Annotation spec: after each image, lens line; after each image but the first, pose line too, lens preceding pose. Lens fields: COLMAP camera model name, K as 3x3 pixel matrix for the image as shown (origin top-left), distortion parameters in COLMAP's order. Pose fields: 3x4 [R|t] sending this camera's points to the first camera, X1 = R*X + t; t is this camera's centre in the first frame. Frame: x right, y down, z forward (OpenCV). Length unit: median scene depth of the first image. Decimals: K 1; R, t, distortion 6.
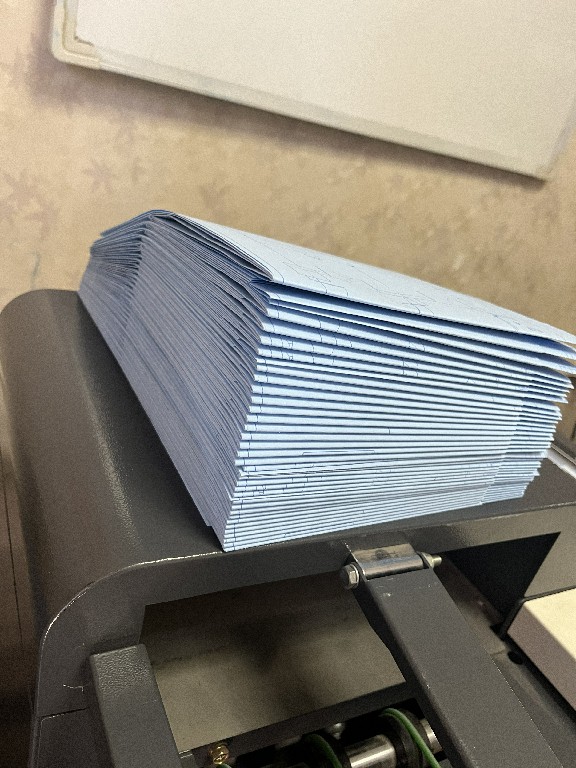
lens RADIAL K [[590.0, 0, 292.4], [0, 590.0, 381.0], [0, 0, 1]] dist [0.012124, -0.097136]
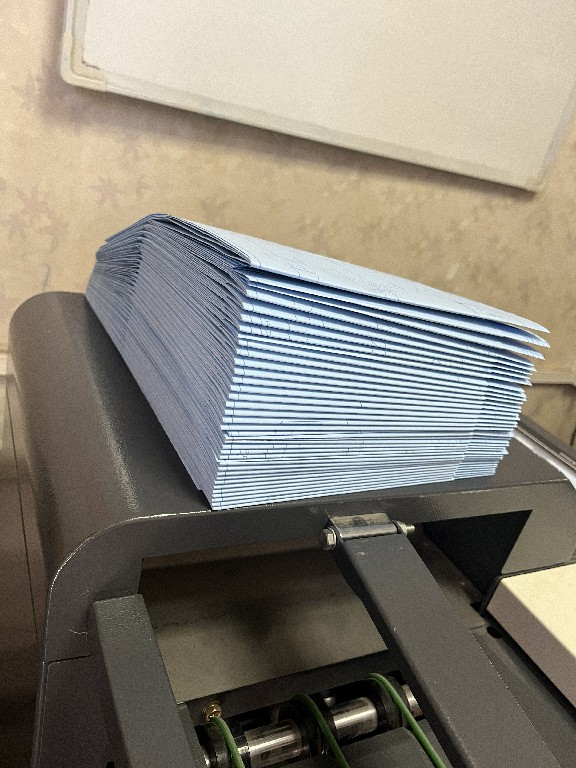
lens RADIAL K [[585.6, 0, 288.0], [0, 585.6, 384.0], [0, 0, 1]] dist [0.008400, -0.095186]
pose [[0.999817, -0.007126, -0.017762, 0.034961], [0.006713, 0.999707, -0.023244, 0.053844], [0.017922, 0.023120, 0.999572, -0.082327]]
